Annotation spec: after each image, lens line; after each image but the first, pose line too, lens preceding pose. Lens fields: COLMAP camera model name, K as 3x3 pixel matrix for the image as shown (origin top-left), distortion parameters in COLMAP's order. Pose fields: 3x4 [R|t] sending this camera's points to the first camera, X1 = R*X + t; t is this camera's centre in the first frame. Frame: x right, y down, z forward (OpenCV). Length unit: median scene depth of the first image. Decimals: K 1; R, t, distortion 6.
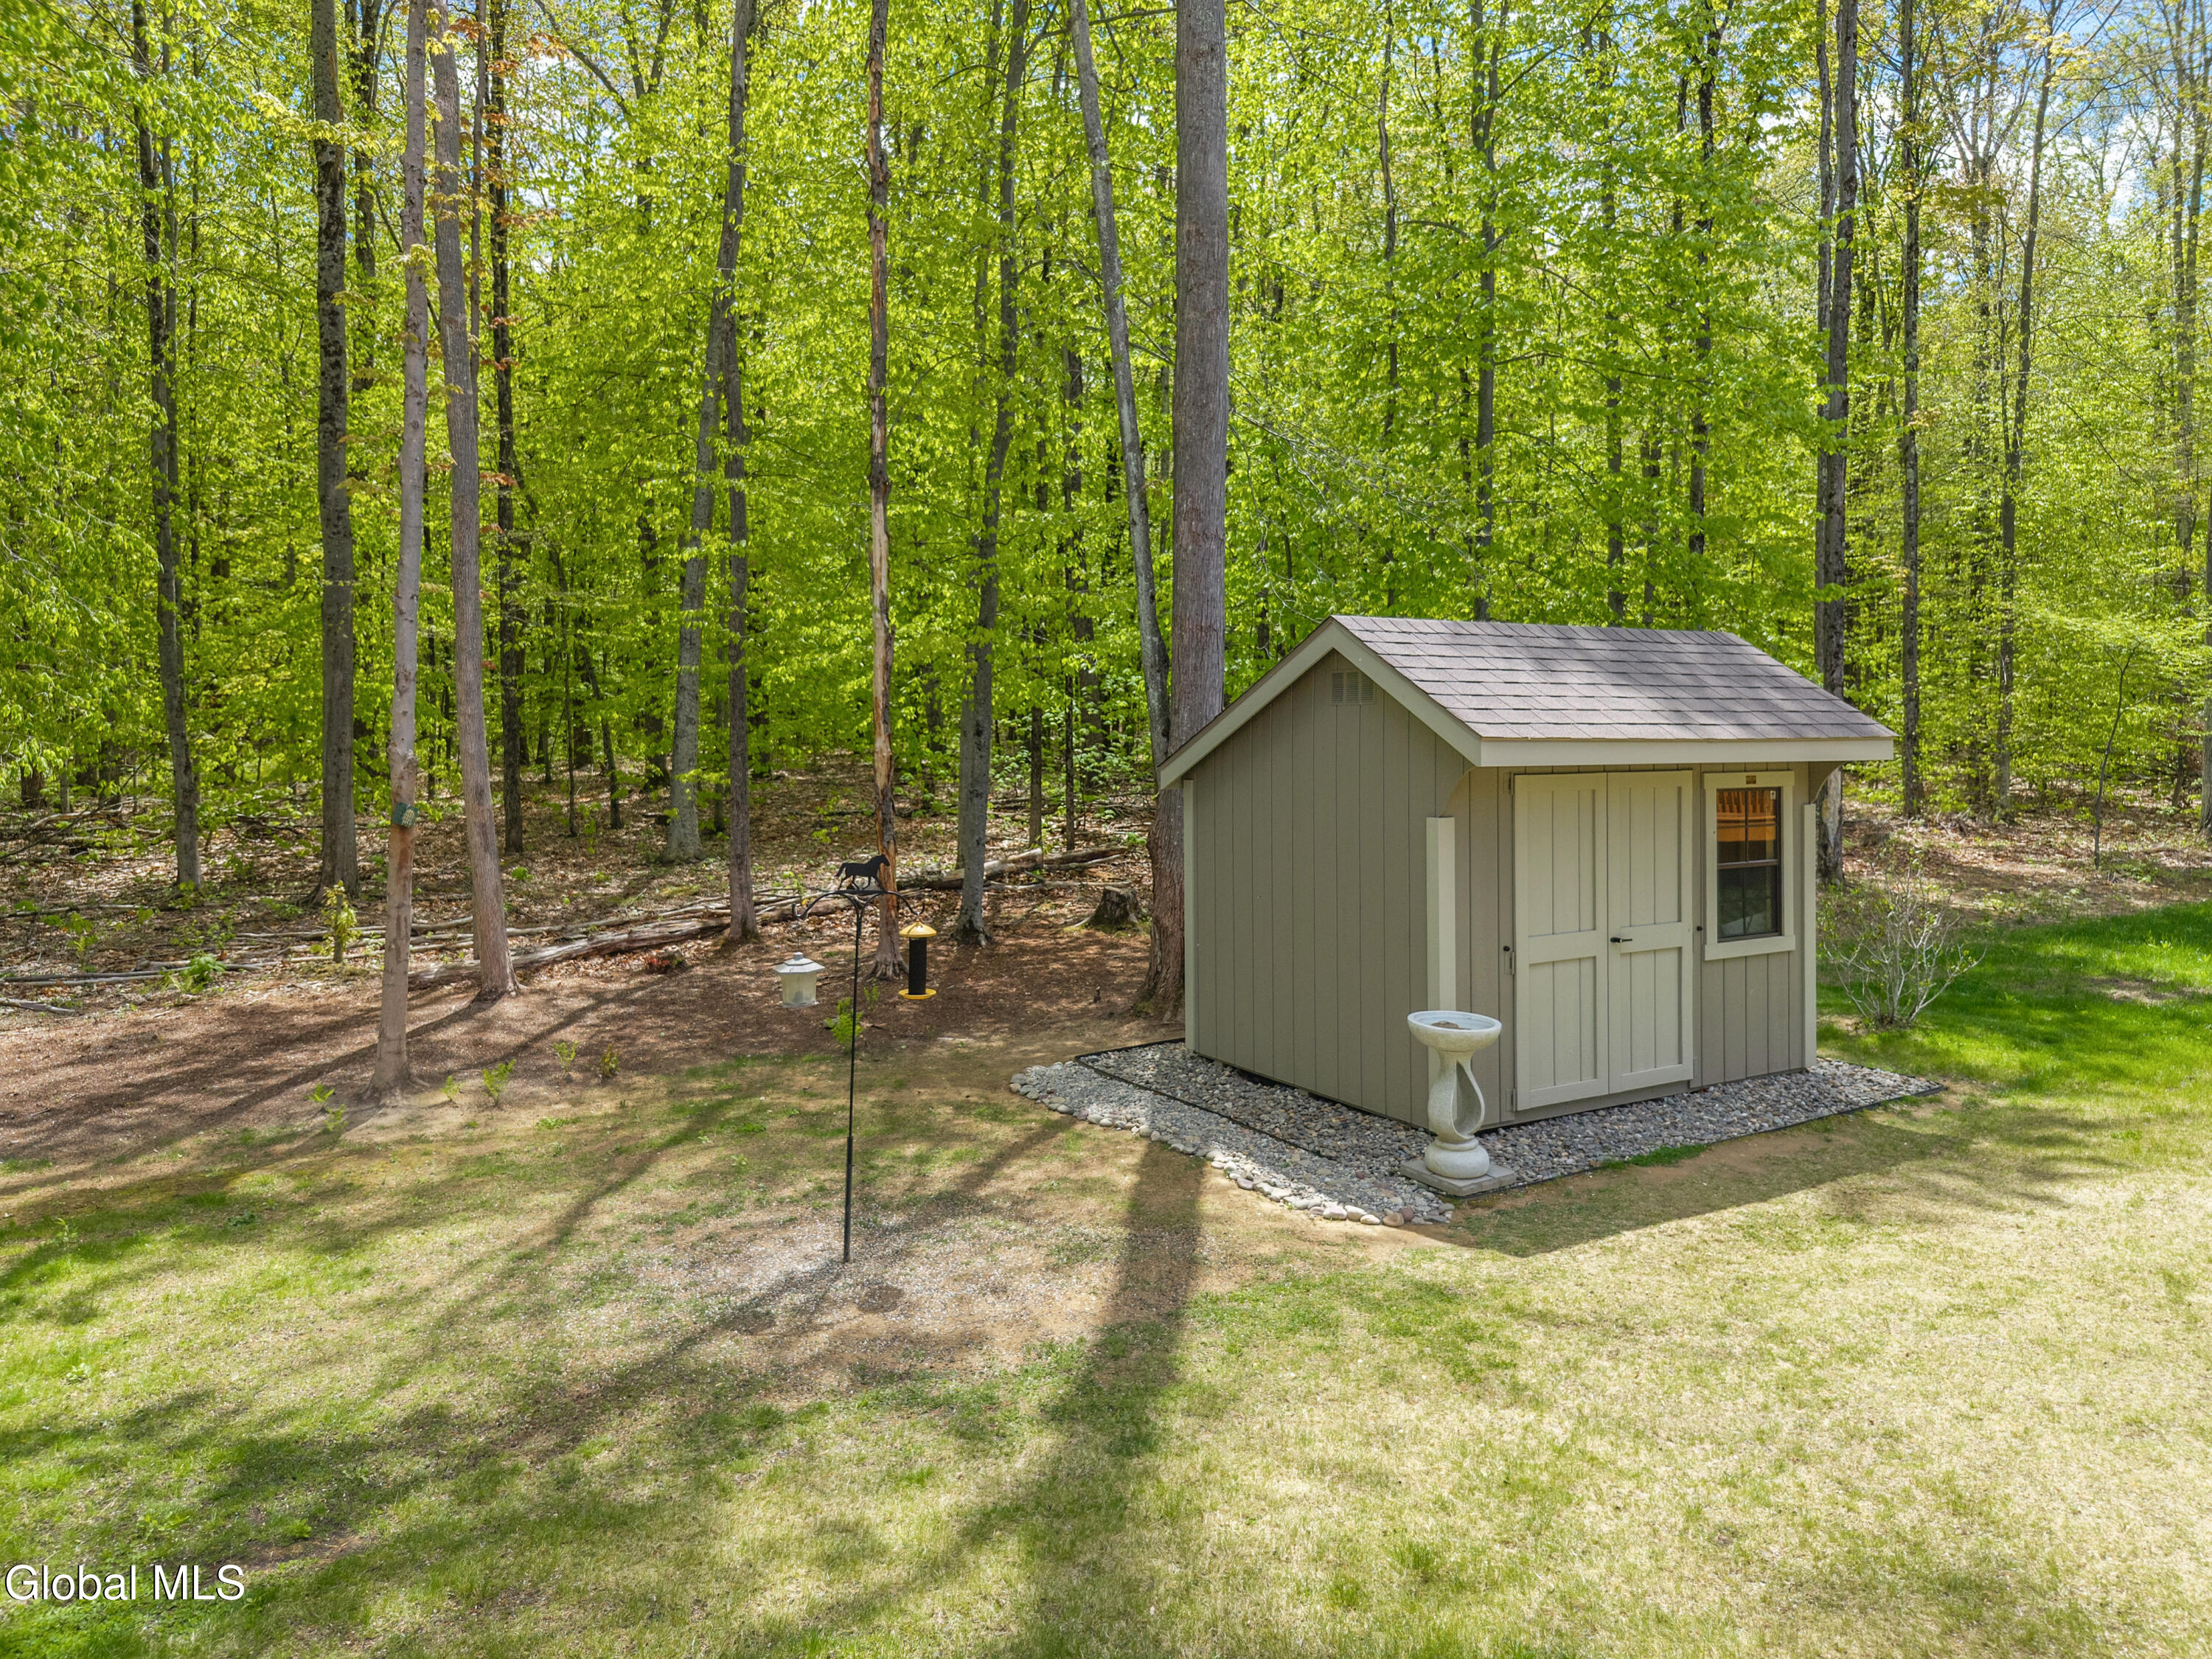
lens RADIAL K [[1494.3, 0, 1127.5], [0, 1494.3, 725.0], [0, 0, 1]] dist [0.012305, -0.001825]
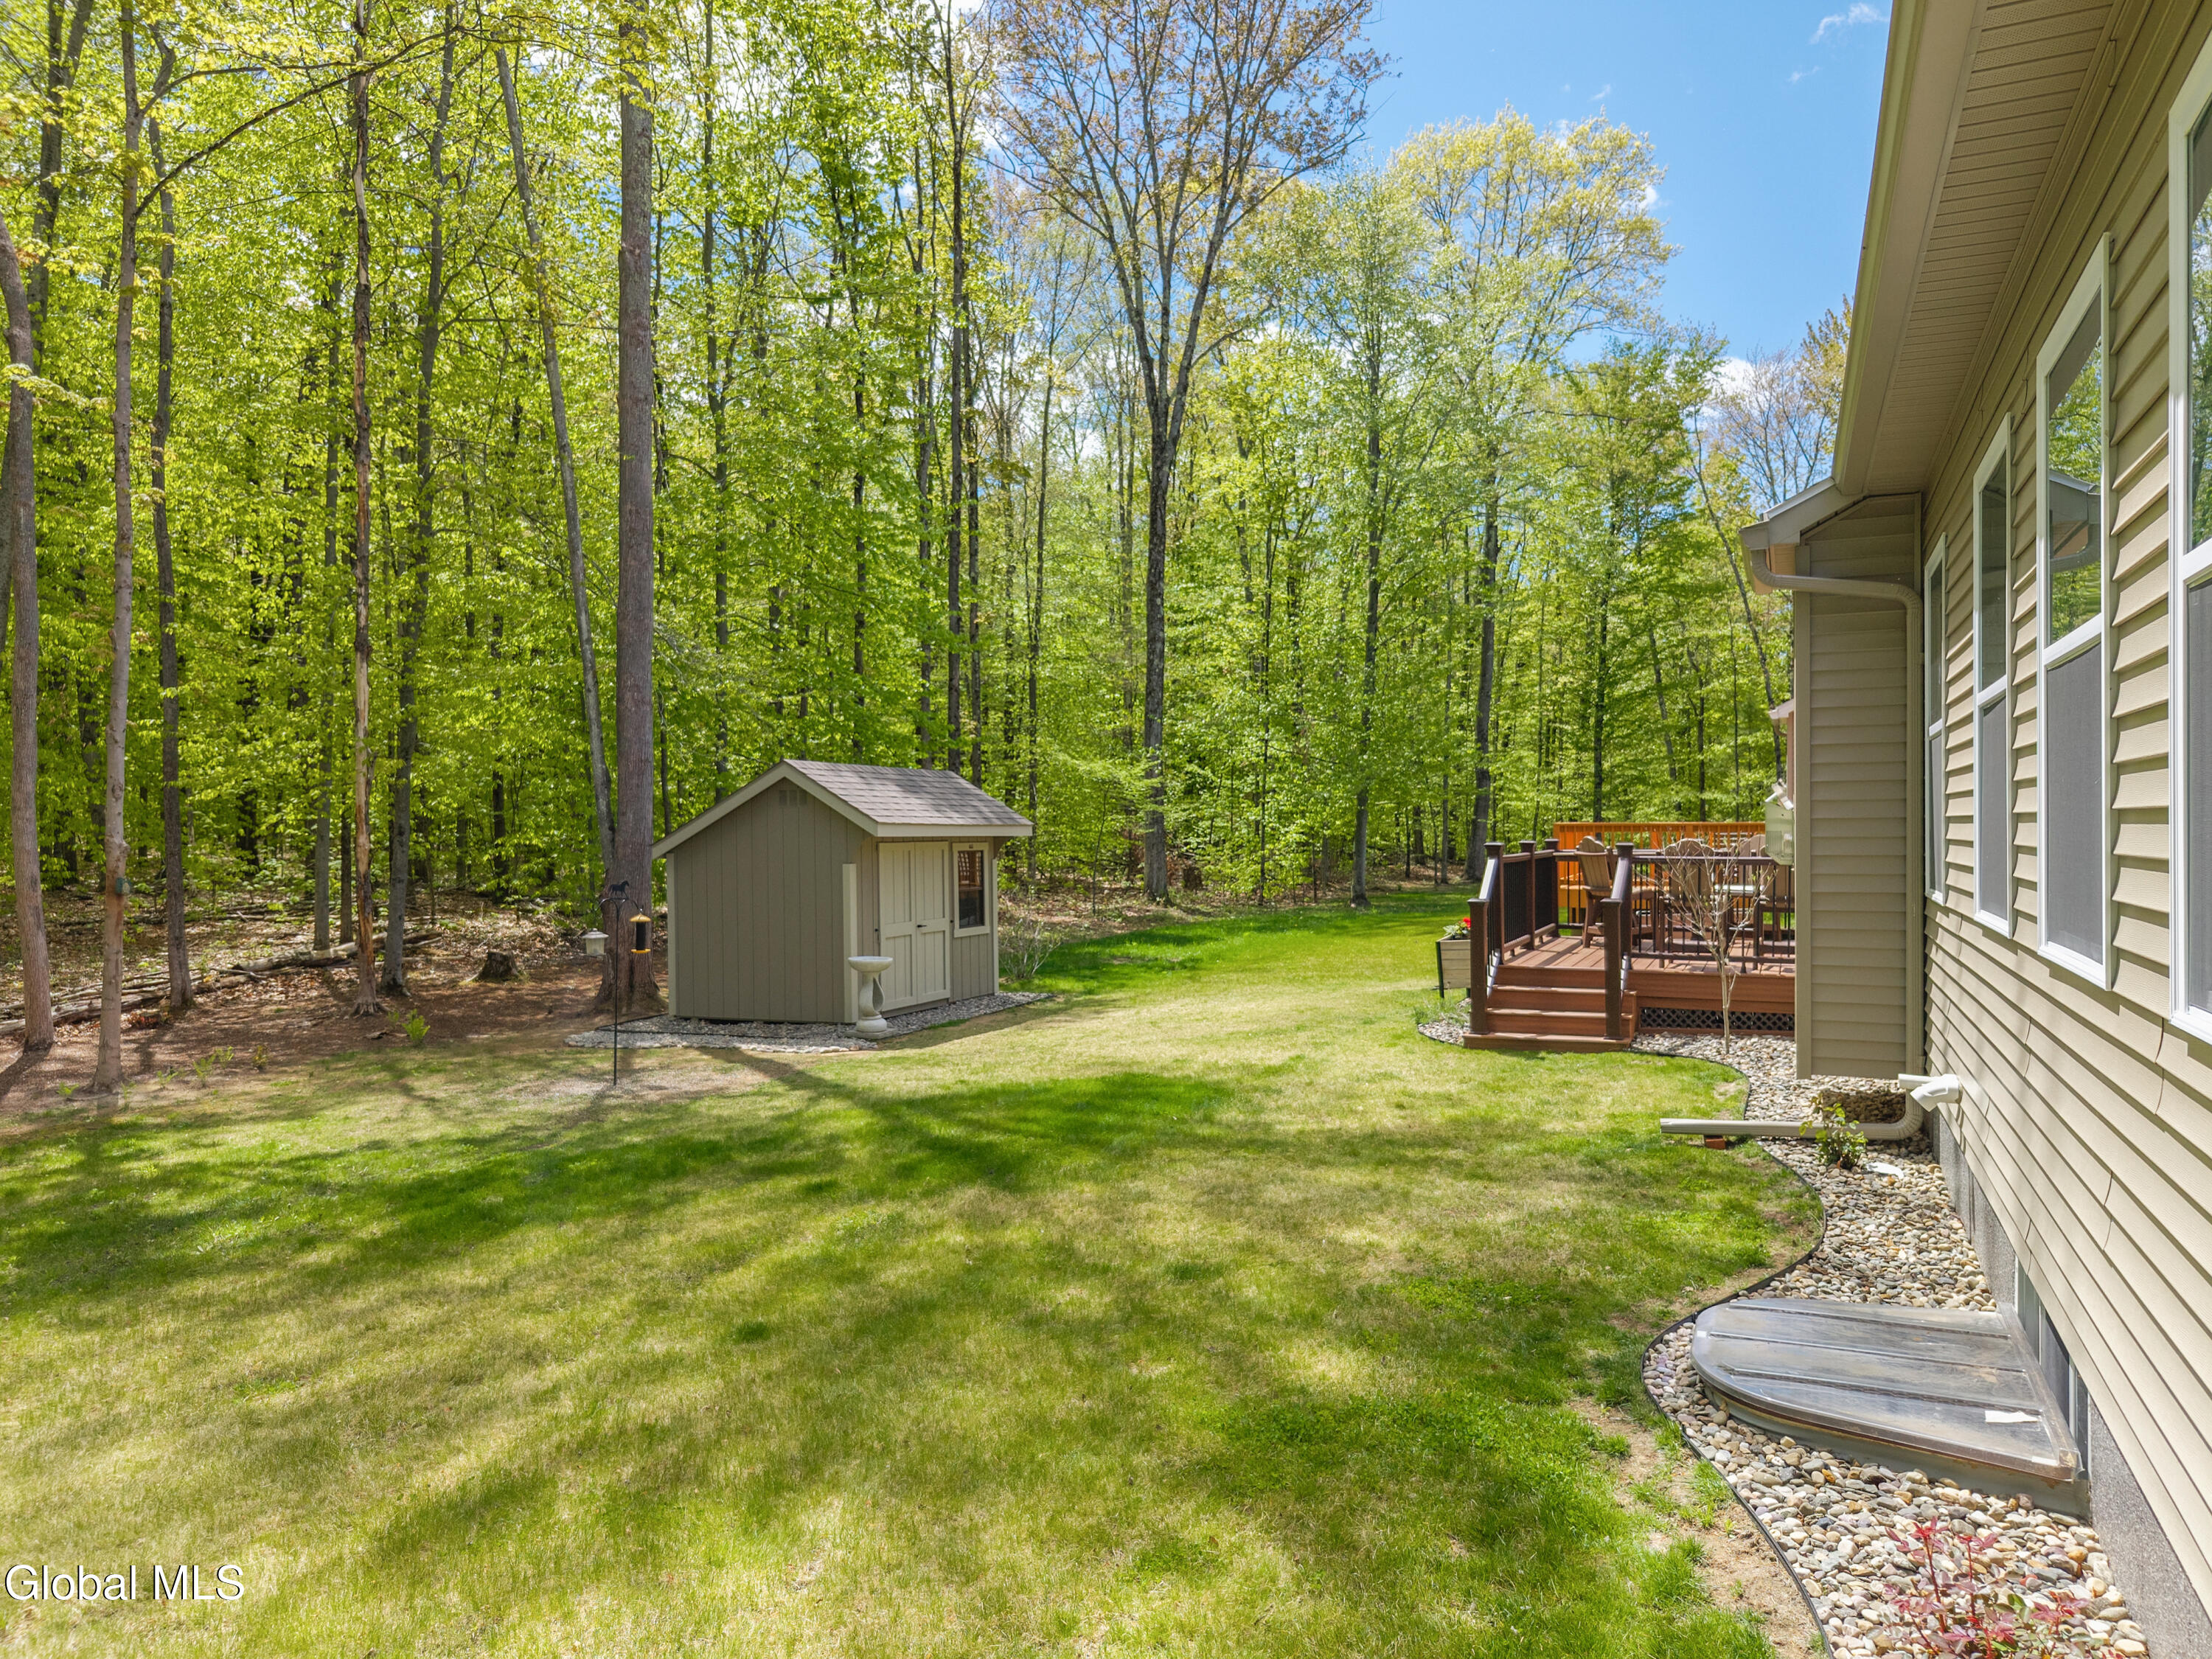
lens RADIAL K [[1494.3, 0, 1116.1], [0, 1494.3, 824.9], [0, 0, 1]] dist [0.012305, -0.001825]
pose [[0.819920, -0.006284, 0.572444, -0.543932], [0.015110, 0.999829, -0.010667, 0.031704], [-0.572279, 0.017396, 0.819874, -0.711061]]
